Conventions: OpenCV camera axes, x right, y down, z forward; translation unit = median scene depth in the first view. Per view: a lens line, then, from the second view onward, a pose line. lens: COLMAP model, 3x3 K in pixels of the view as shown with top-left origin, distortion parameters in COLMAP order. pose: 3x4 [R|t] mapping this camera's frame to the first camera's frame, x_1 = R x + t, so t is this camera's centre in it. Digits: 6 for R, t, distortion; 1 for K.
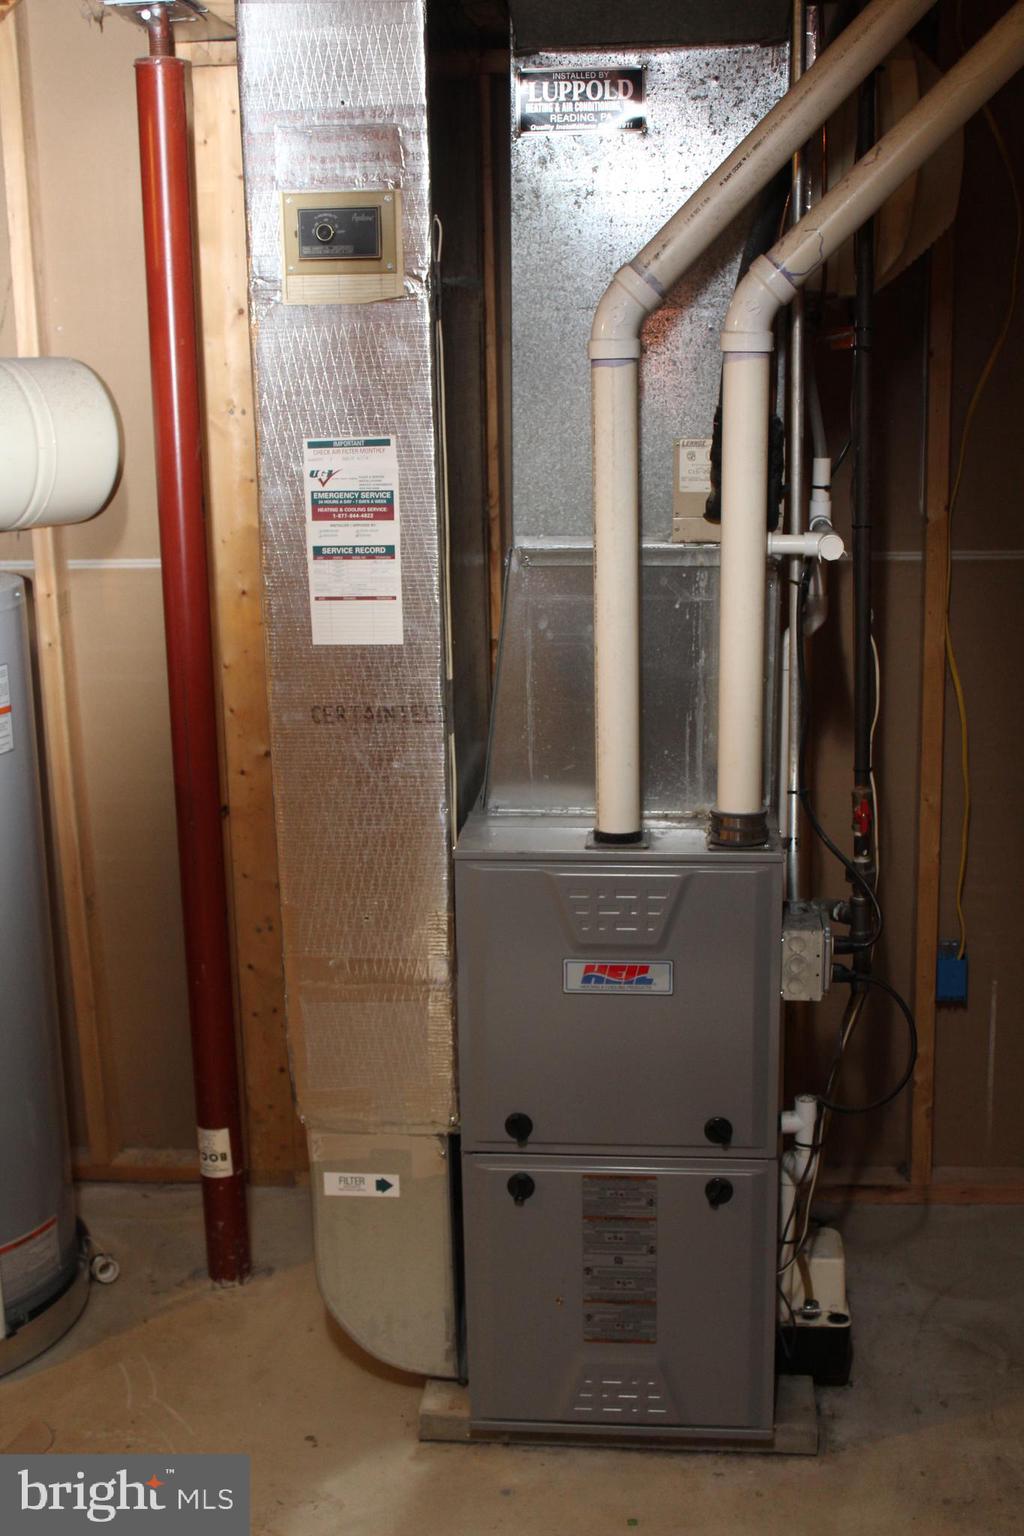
lens RADIAL K [[1845.1, 0, 513.7], [0, 1845.1, 766.7], [0, 0, 1]] dist [-0.062040, 0.000000]
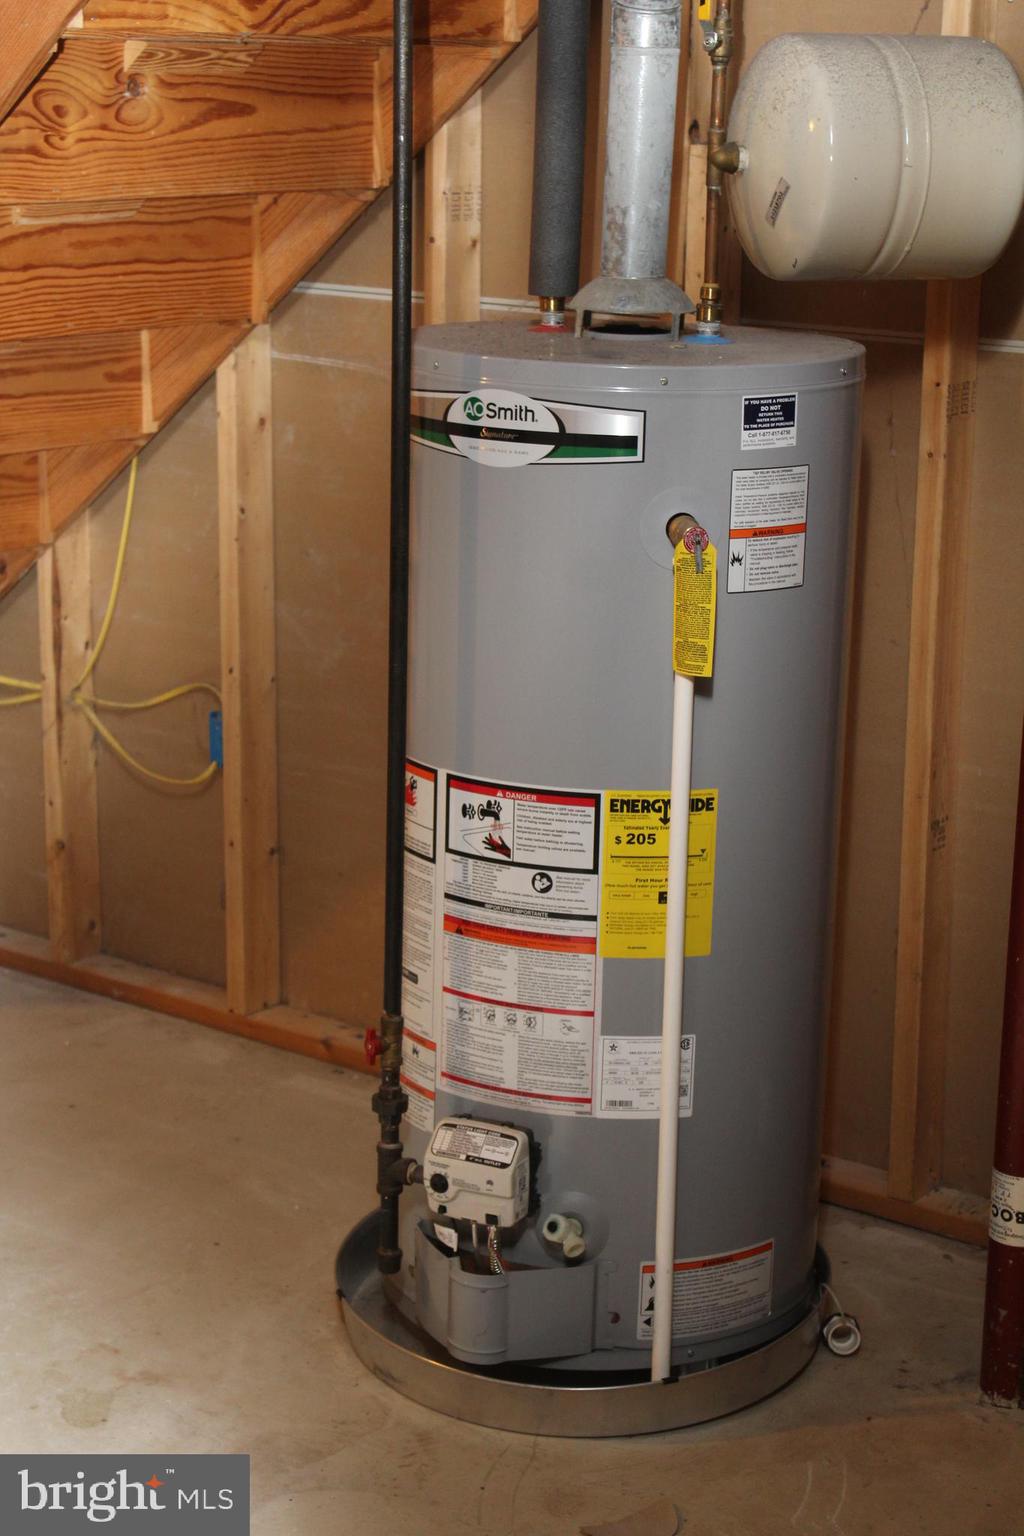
lens RADIAL K [[2798.8, 0, 515.4], [0, 2798.8, 774.1], [0, 0, 1]] dist [-0.014421, 0.000000]
pose [[0.861363, 0.166191, -0.480036, 0.168476], [-0.148359, 0.986072, 0.075172, -0.002228], [0.485843, 0.006467, 0.874022, -0.008179]]
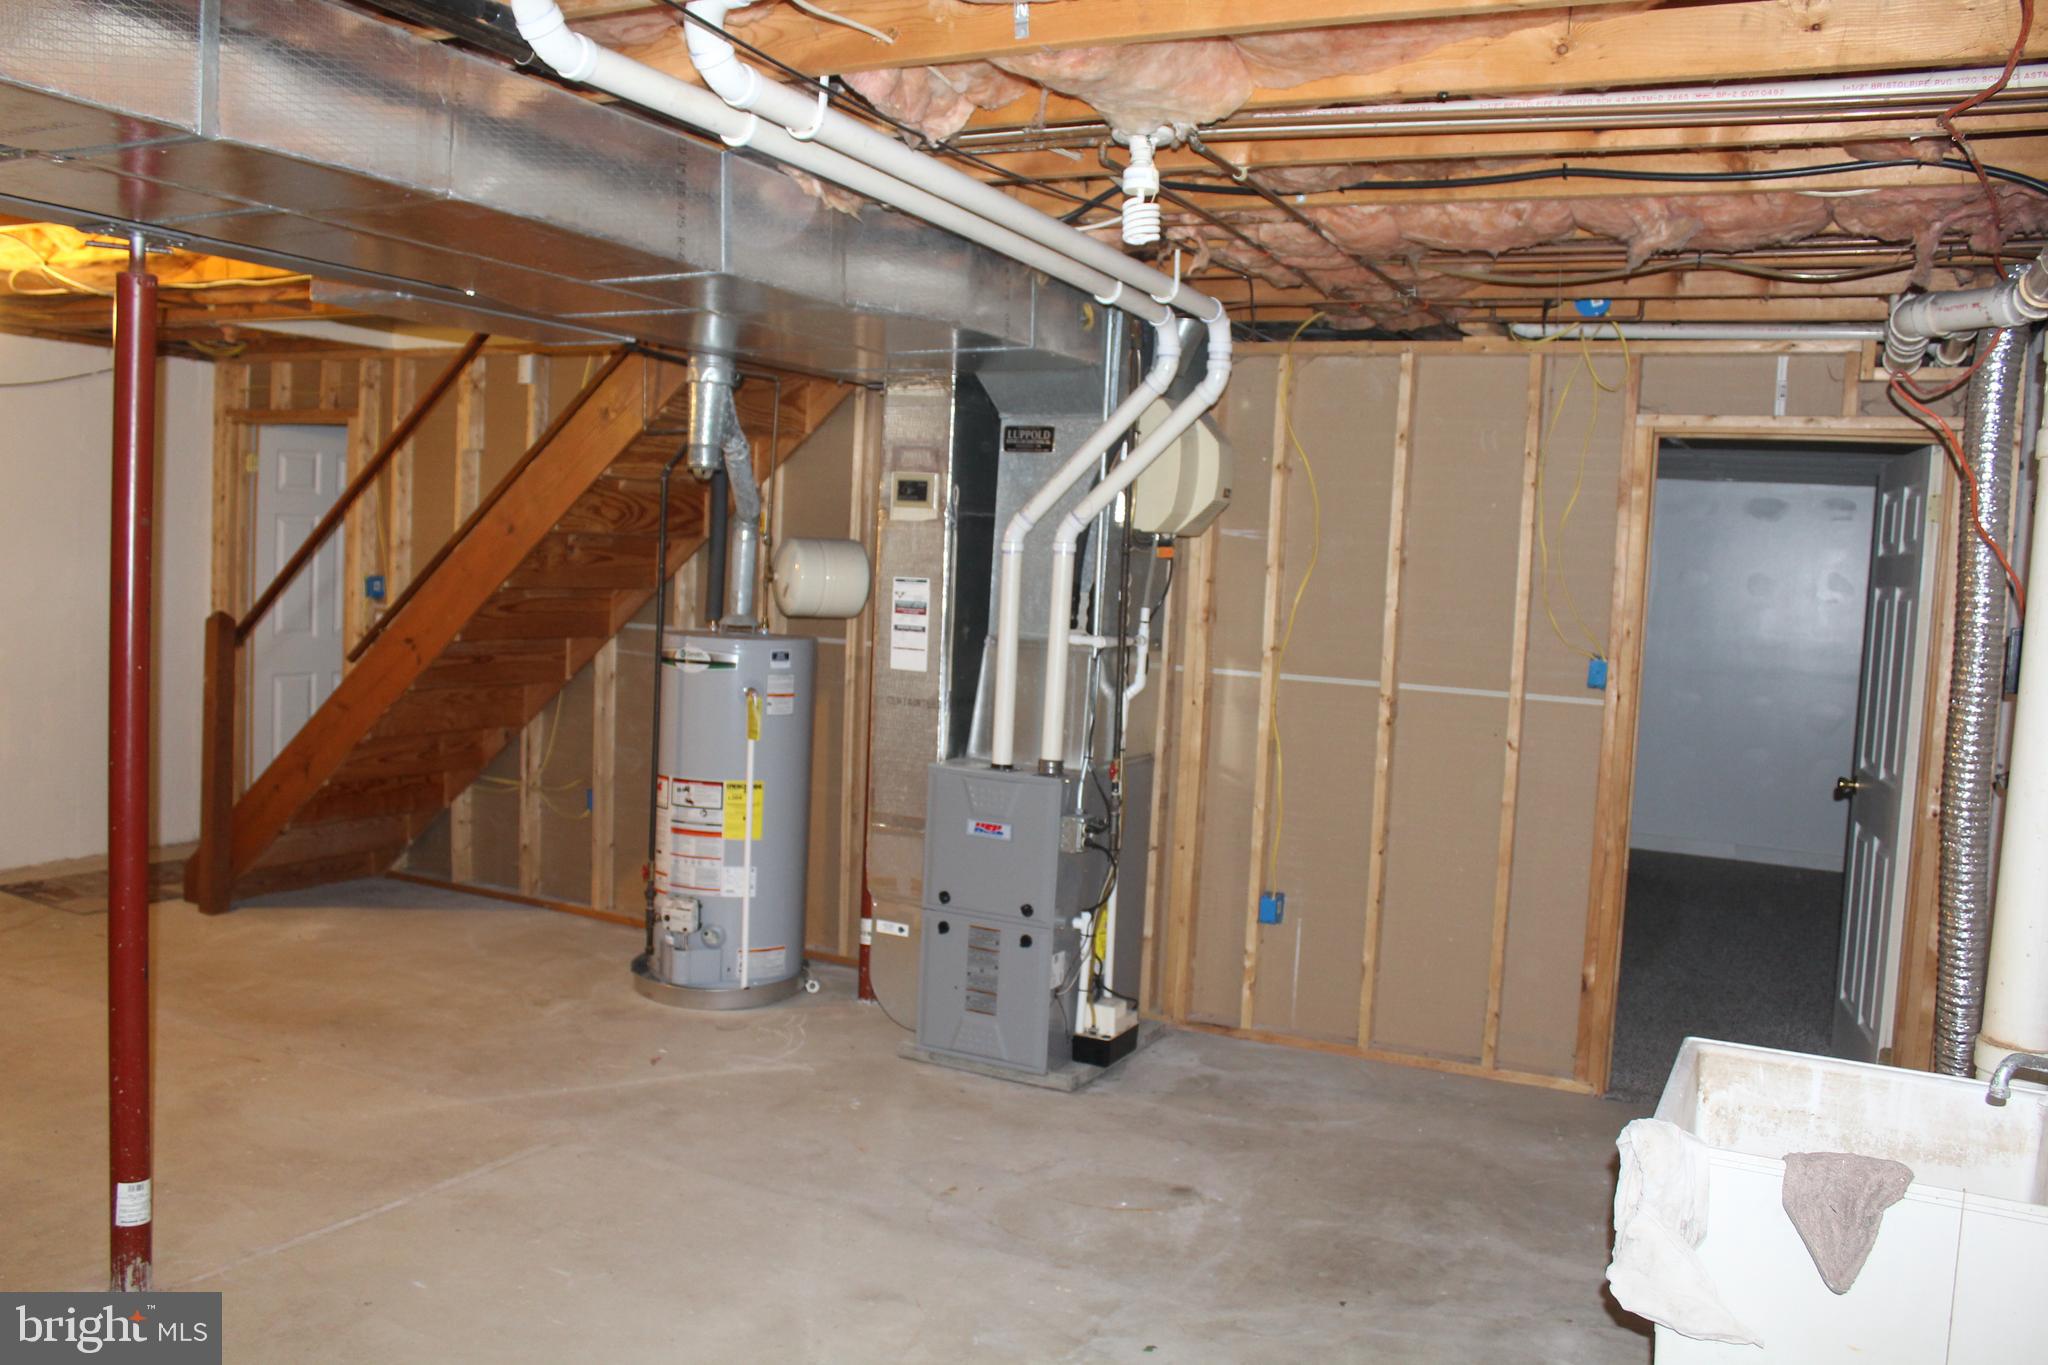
lens RADIAL K [[1723.2, 0, 1016.9], [0, 1723.2, 683.1], [0, 0, 1]] dist [-0.167376, 0.148155]
pose [[0.923300, 0.091450, -0.373032, 0.719476], [-0.147686, 0.981101, -0.125021, 0.167996], [0.354549, 0.170523, 0.919357, -0.764866]]
